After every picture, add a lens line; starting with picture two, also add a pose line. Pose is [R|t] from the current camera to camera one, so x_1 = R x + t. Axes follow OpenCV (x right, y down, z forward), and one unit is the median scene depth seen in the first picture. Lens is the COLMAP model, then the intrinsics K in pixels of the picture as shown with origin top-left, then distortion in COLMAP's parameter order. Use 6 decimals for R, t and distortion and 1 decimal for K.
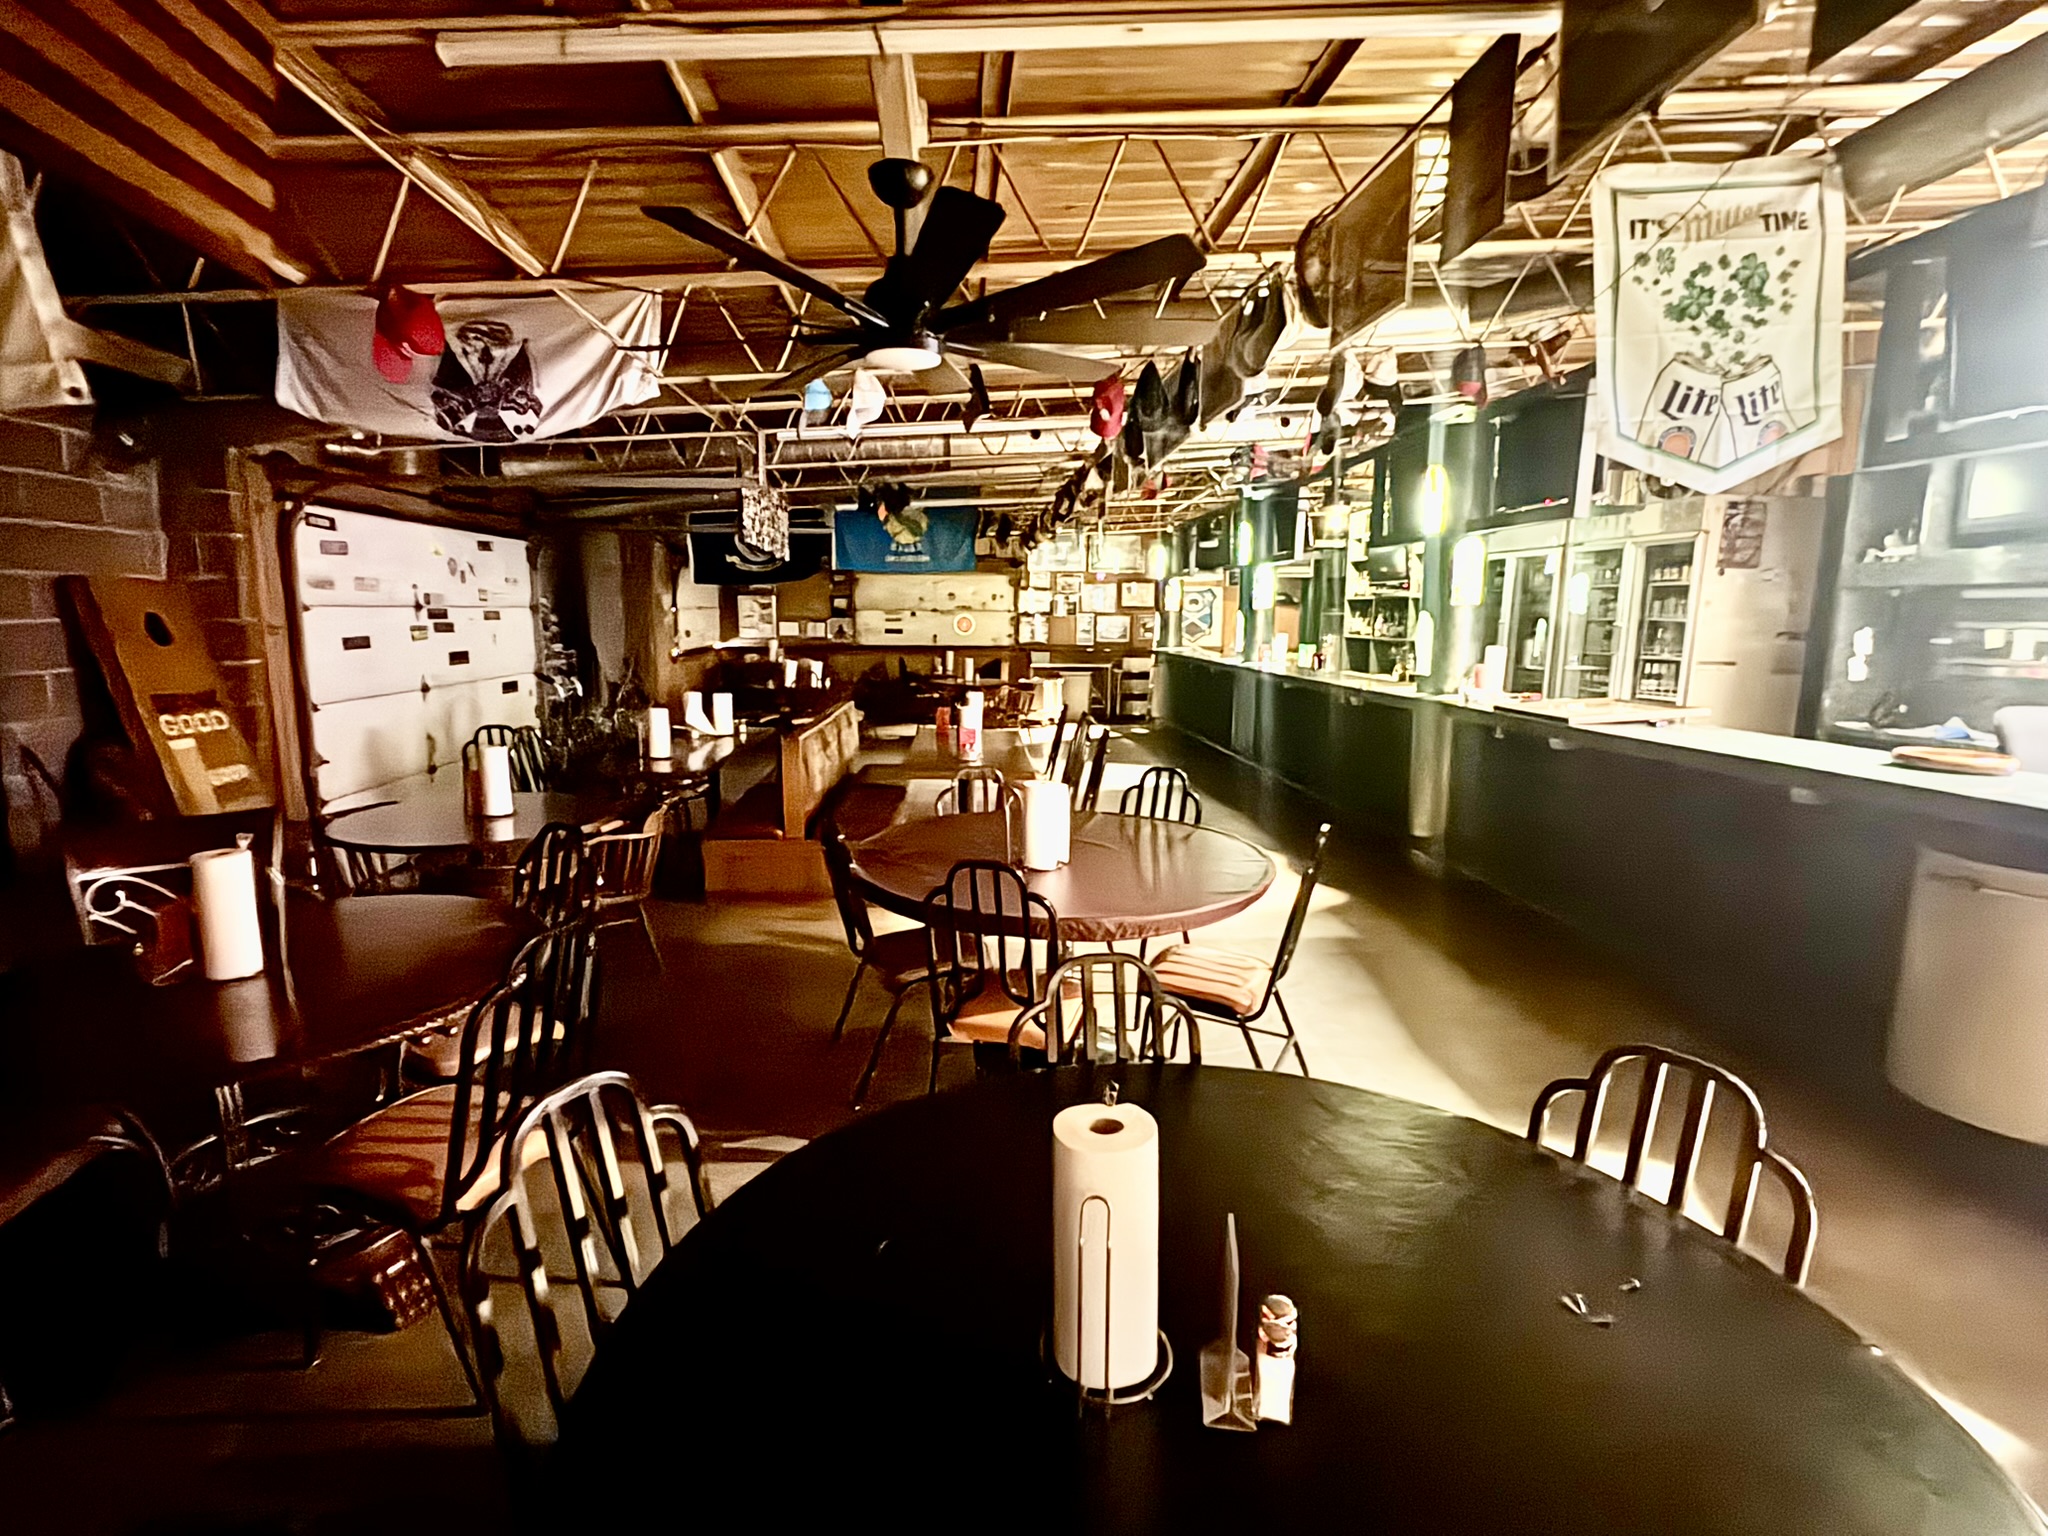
lens RADIAL K [[992.9, 0, 1014.1], [0, 992.9, 761.3], [0, 0, 1]] dist [0.001213, 0.000864]
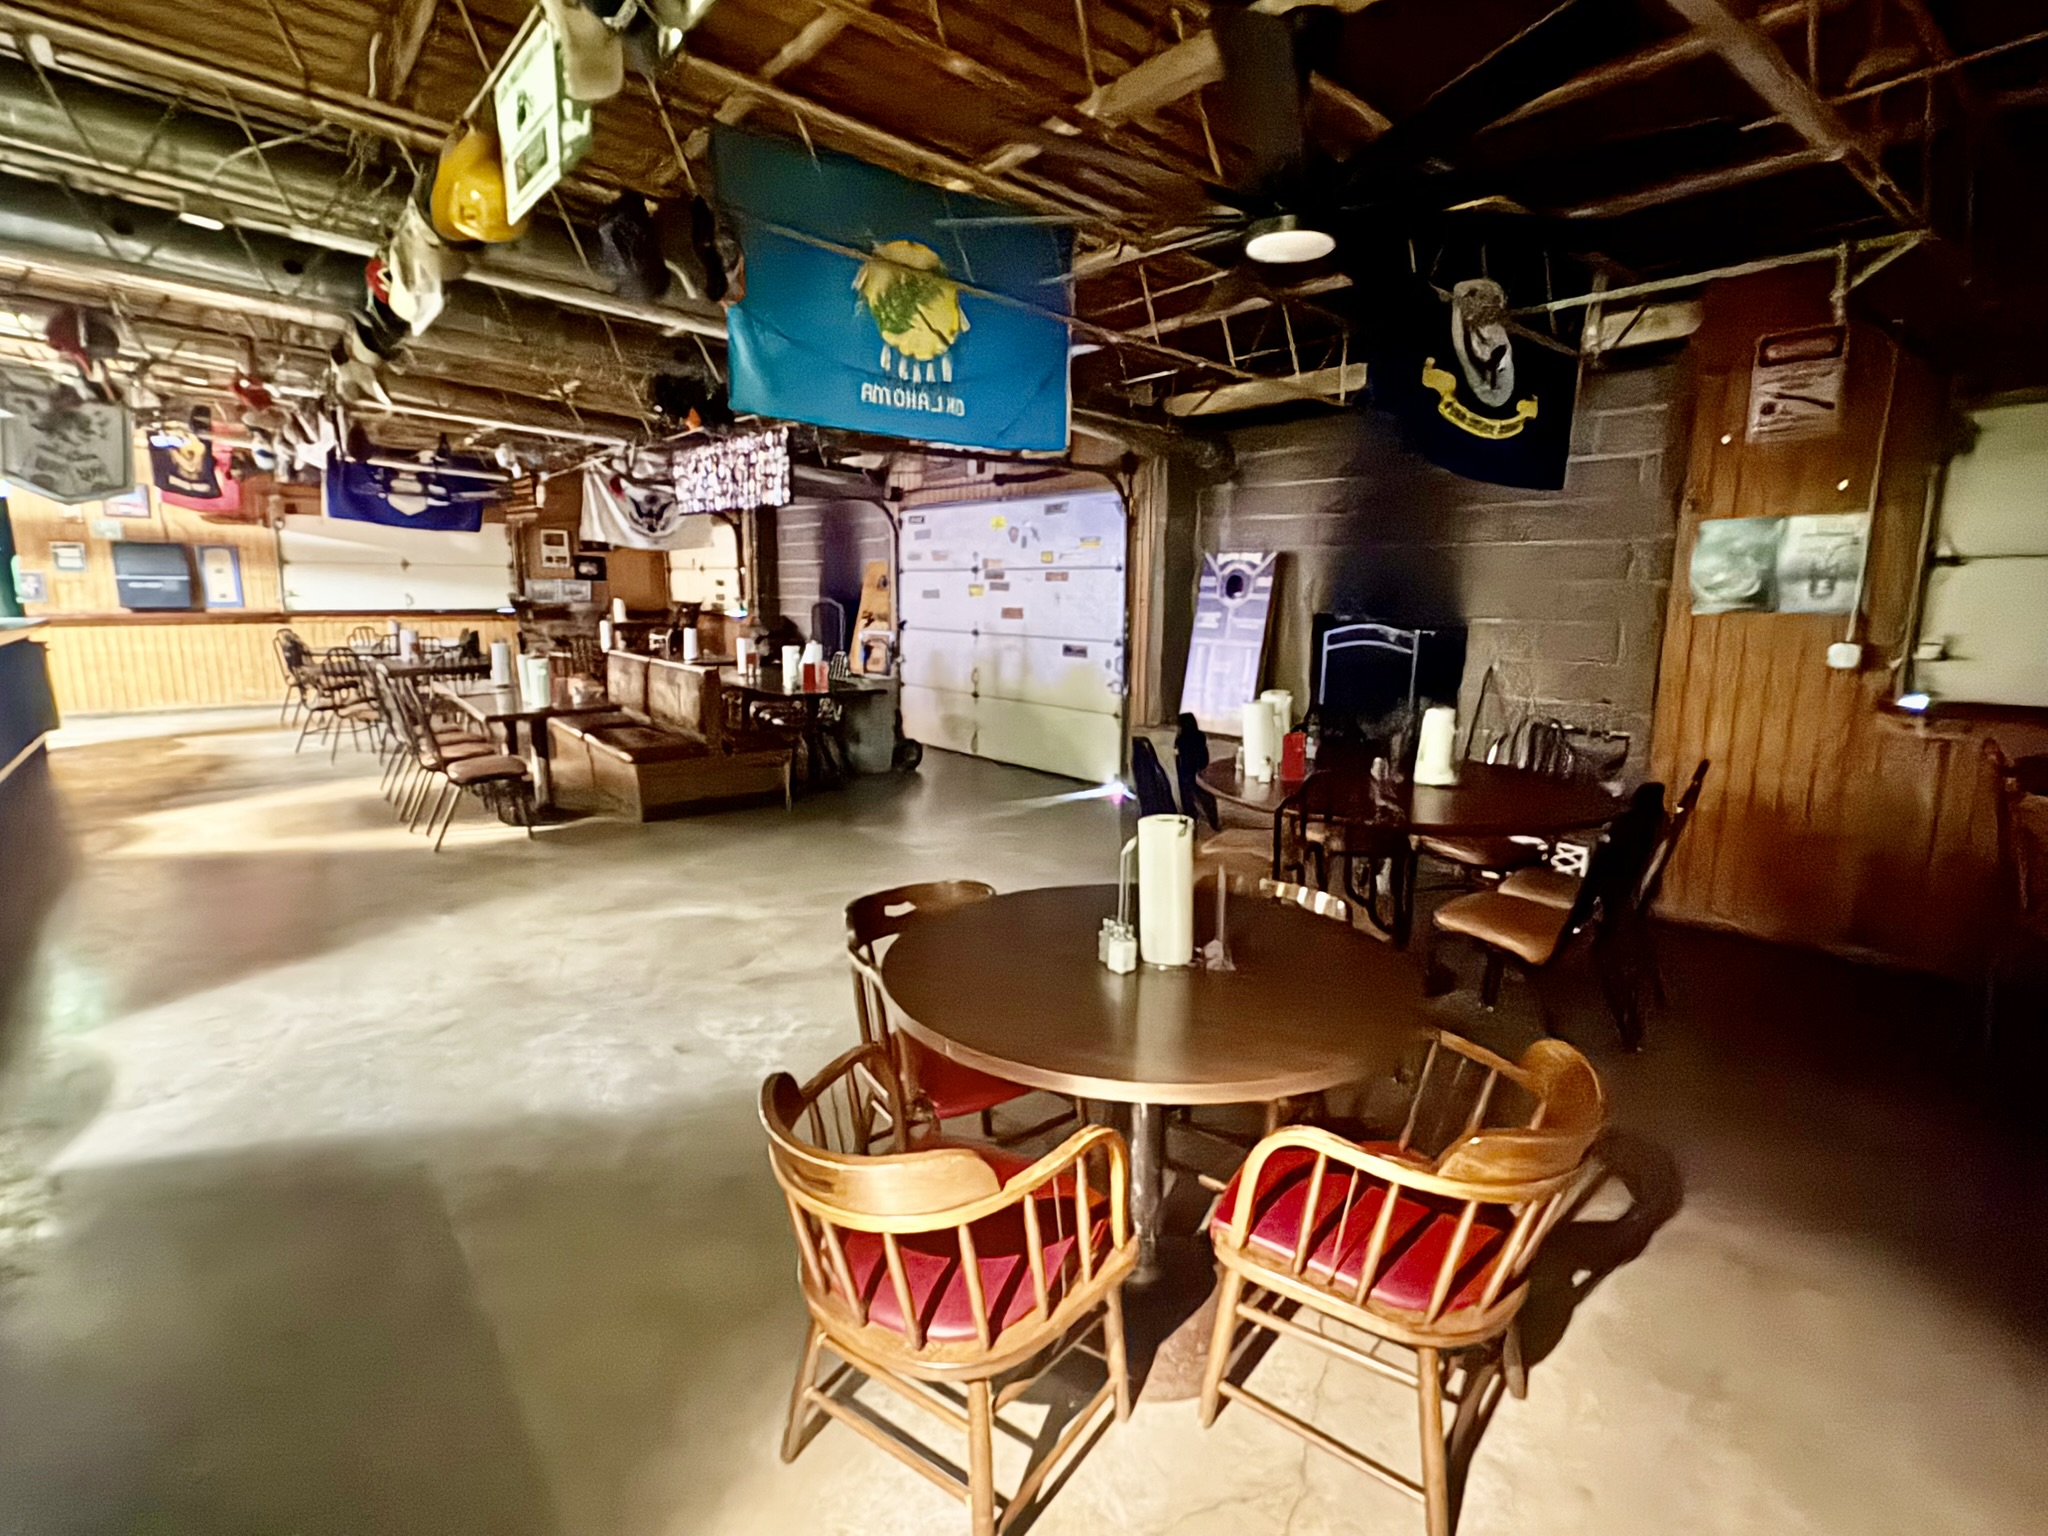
lens RADIAL K [[993.6, 0, 1024.0], [0, 993.6, 768.0], [0, 0, 1]] dist [-0.003481, -0.000184]
pose [[-0.820799, 0.086488, -0.564631, 0.154414], [-0.101887, 0.950453, 0.293698, -0.409279], [0.562057, 0.298595, -0.771319, 2.913718]]
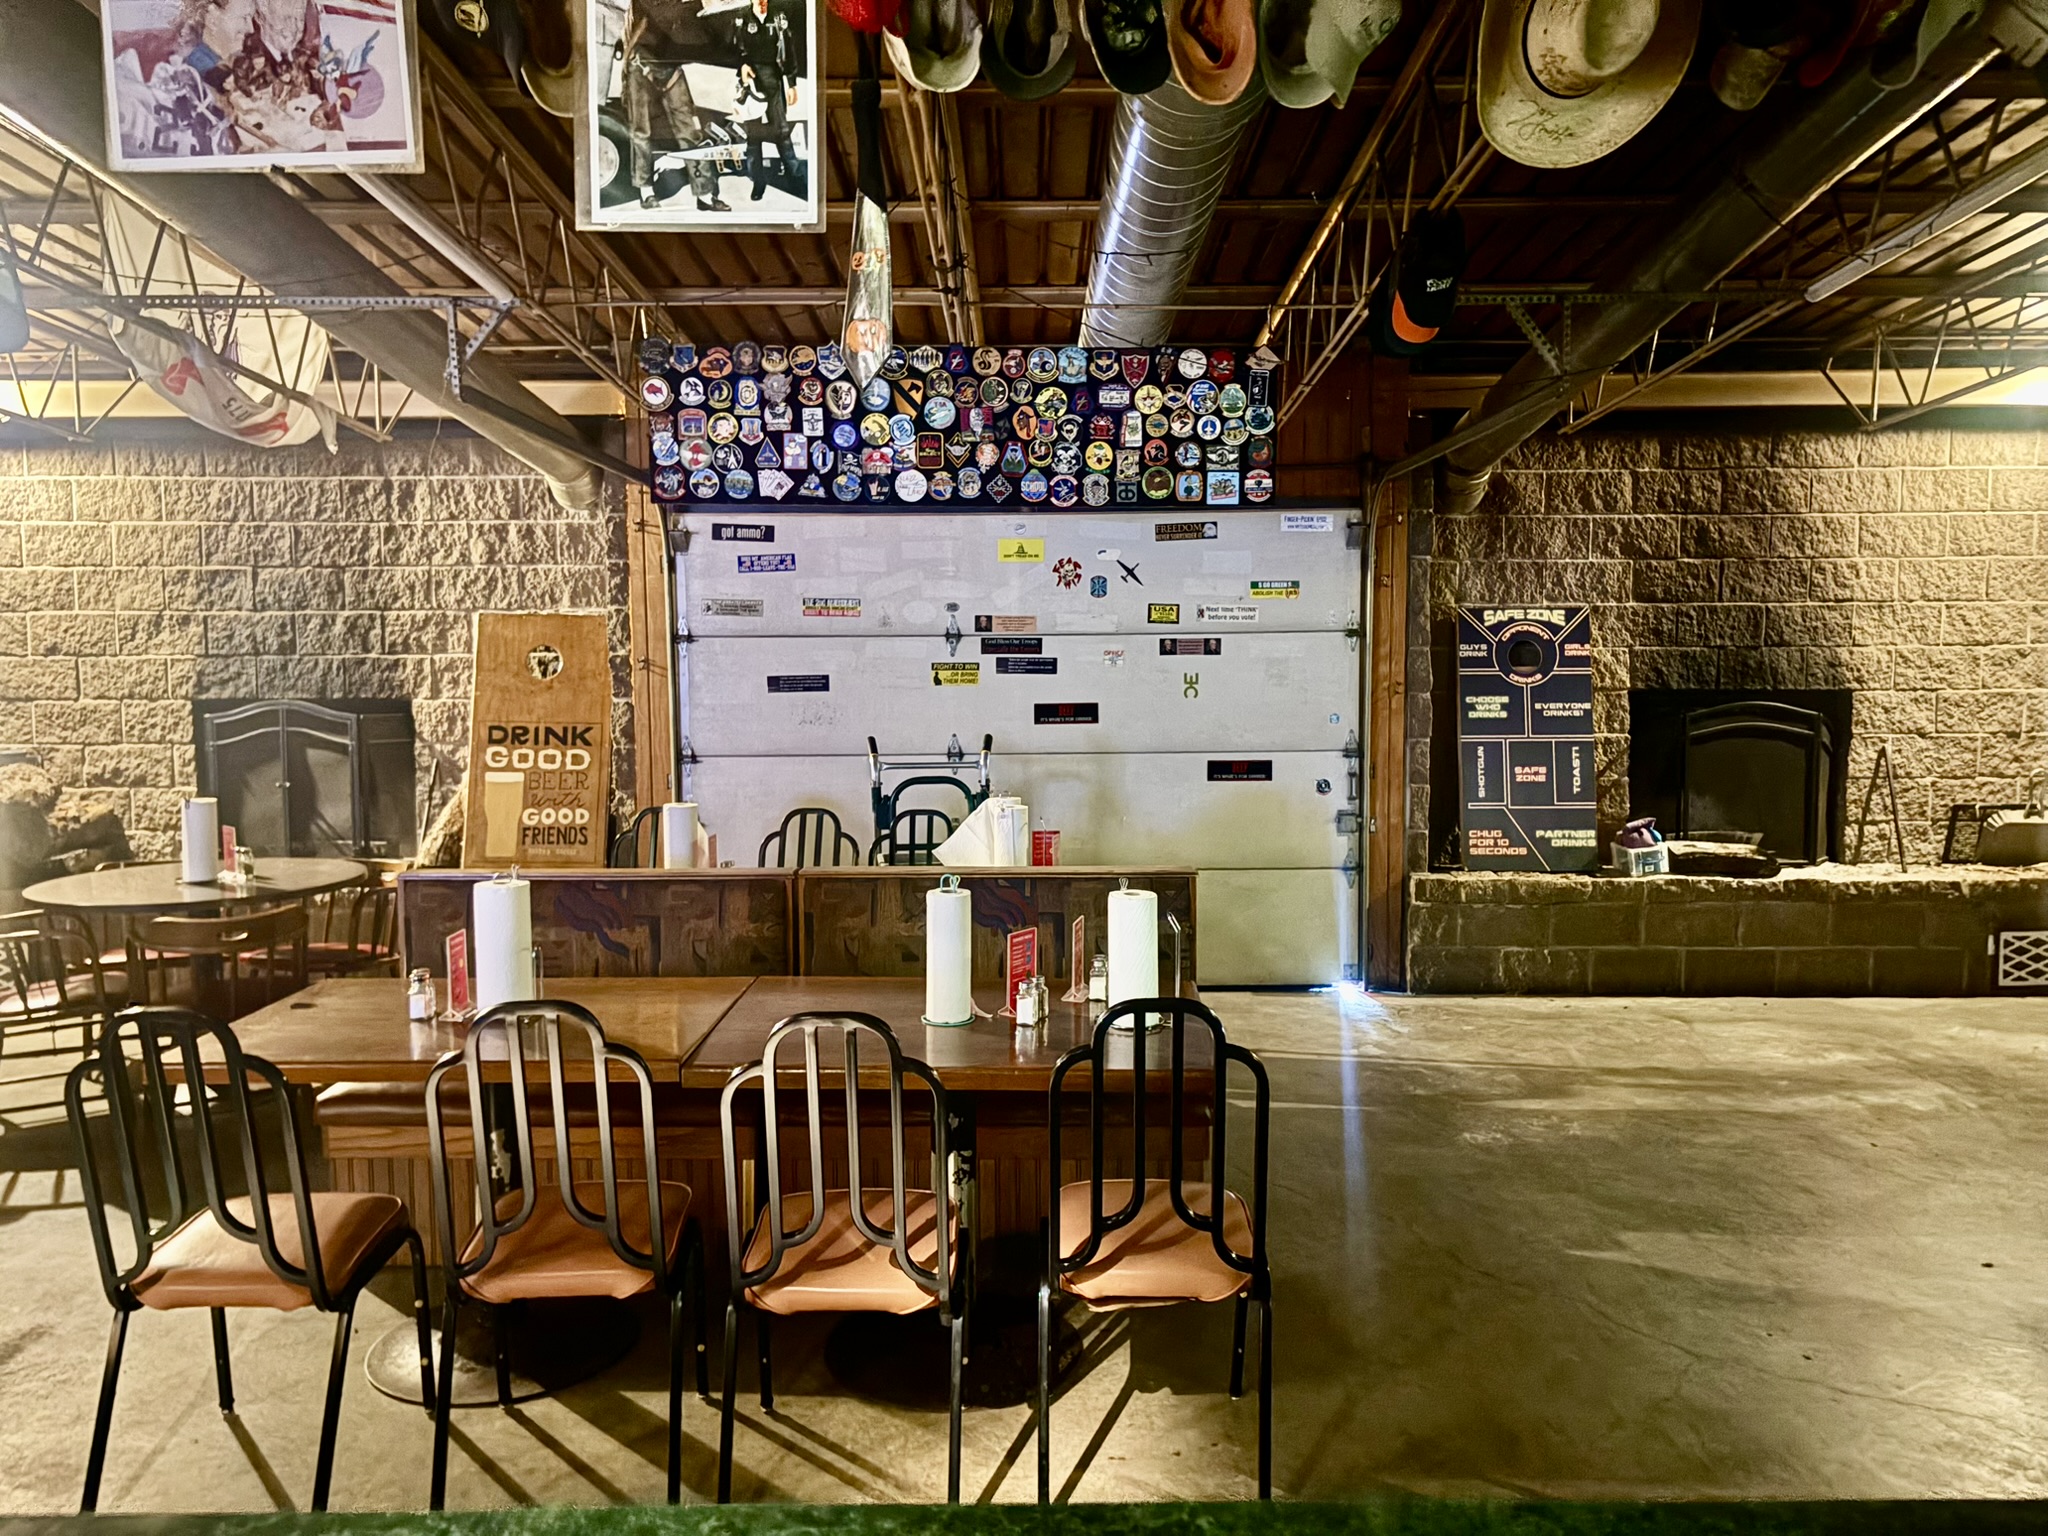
lens RADIAL K [[1557.7, 0, 1035.5], [0, 1557.7, 776.0], [0, 0, 1]] dist [0.151215, -0.266753]
pose [[-0.058910, 0.067235, -0.995997, 0.668022], [-0.143099, 0.986856, 0.075082, -0.203598], [0.987954, 0.146949, -0.048514, 1.537633]]
